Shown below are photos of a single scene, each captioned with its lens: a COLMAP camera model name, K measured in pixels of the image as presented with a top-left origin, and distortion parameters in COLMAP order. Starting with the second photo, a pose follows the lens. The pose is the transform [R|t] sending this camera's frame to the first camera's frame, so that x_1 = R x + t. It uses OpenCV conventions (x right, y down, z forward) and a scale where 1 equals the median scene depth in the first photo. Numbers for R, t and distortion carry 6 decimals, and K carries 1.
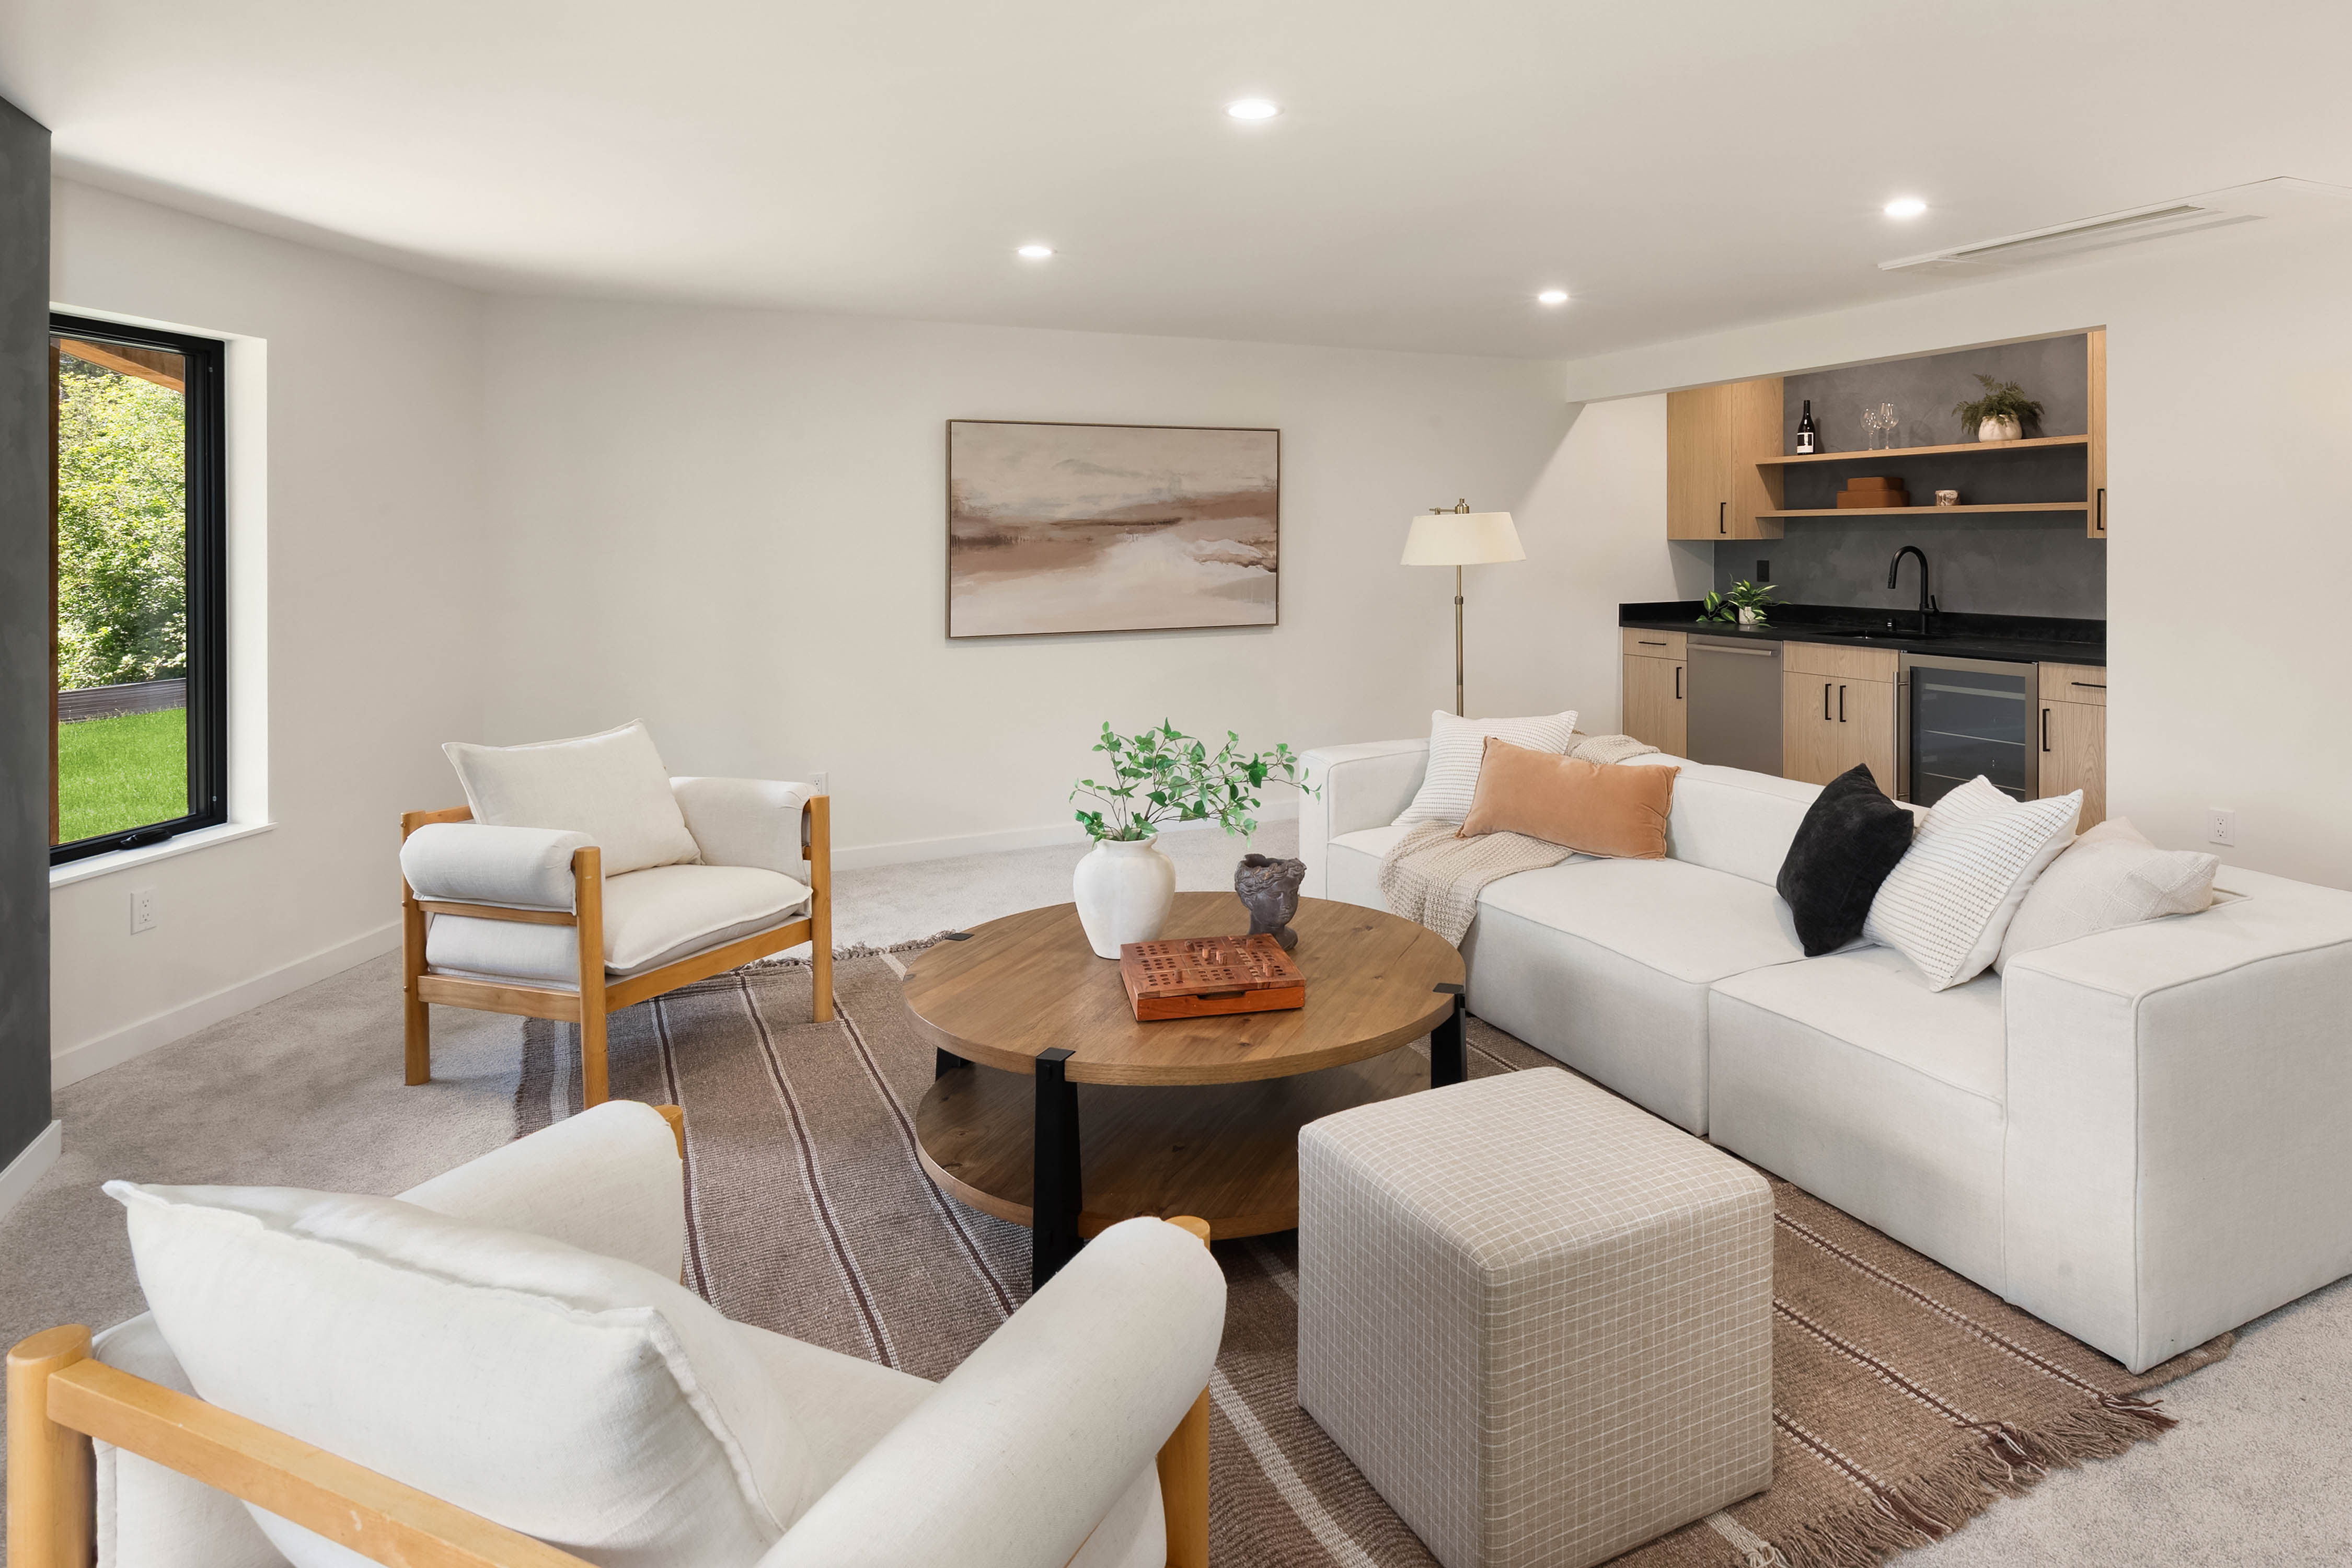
lens RADIAL K [[1264.5, 0, 1176.0], [0, 1264.5, 784.0], [0, 0, 1]] dist [-0.000132, -0.000038]
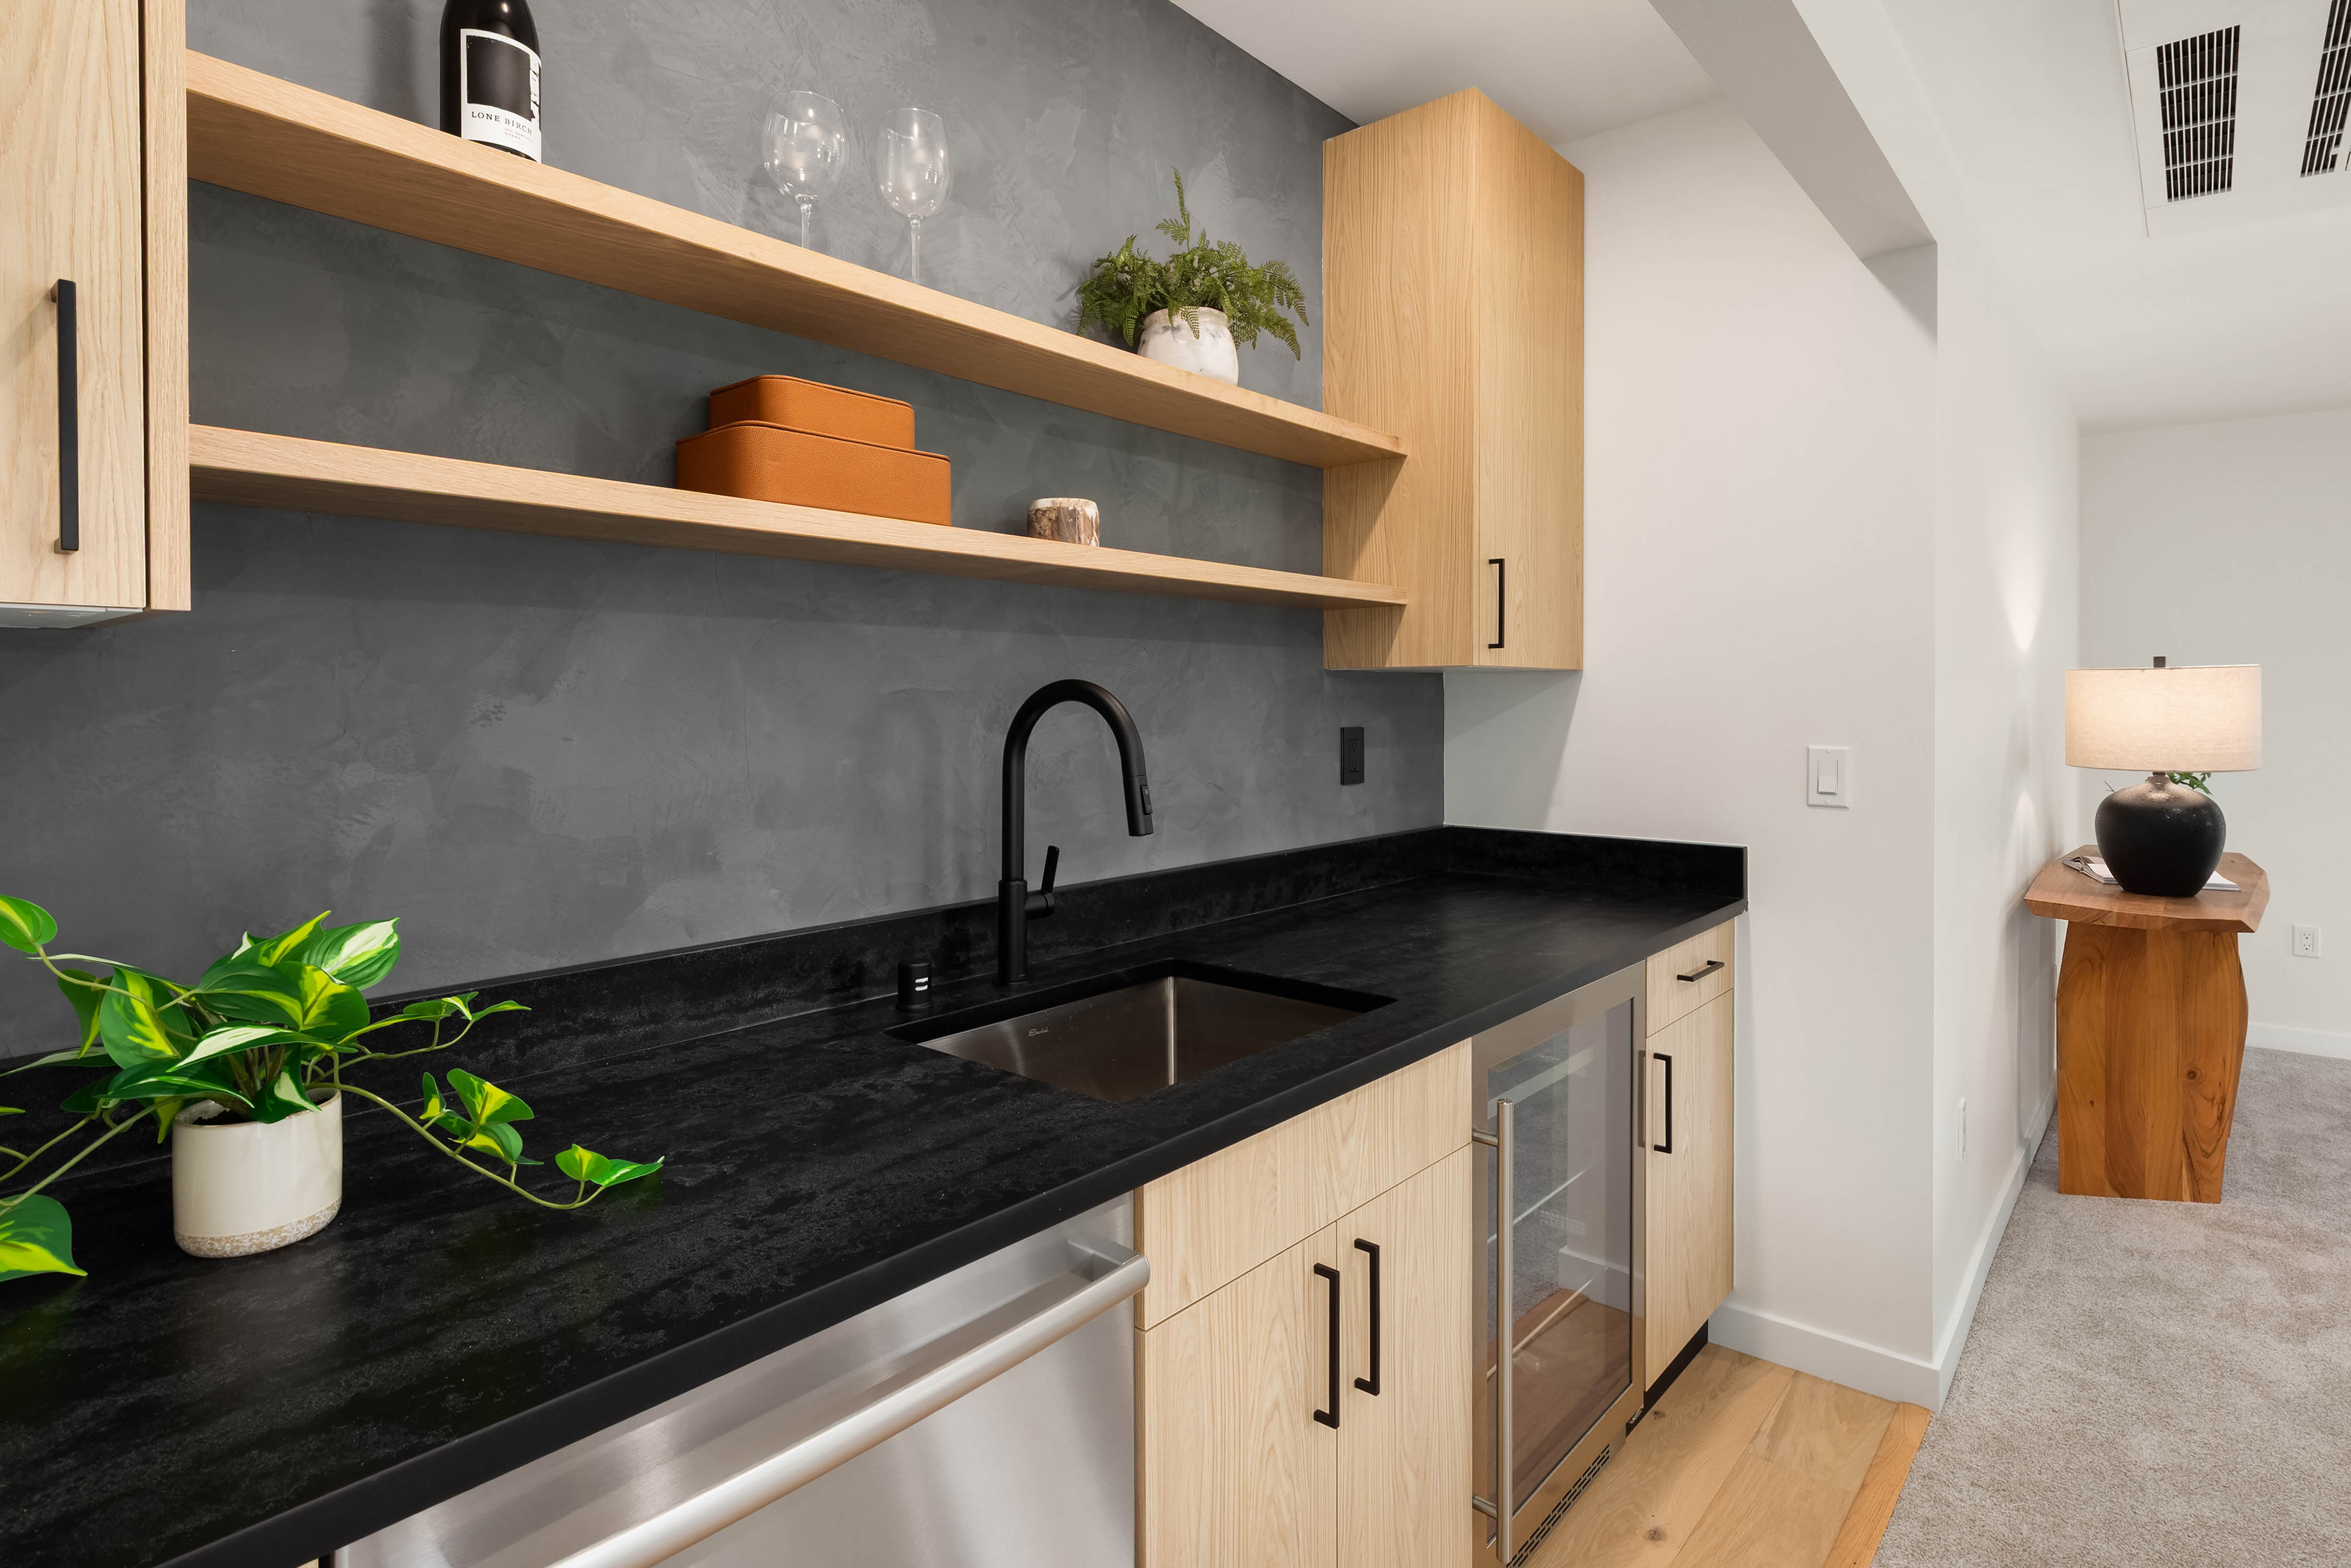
lens RADIAL K [[1225.8, 0, 1175.5], [0, 1225.8, 784.0], [0, 0, 1]] dist [0.000312, 0.000094]
pose [[-0.418648, -0.063454, 0.905929, 0.319610], [0.175497, 0.973099, 0.149260, -0.197745], [-0.891030, 0.221475, -0.396250, 1.068196]]
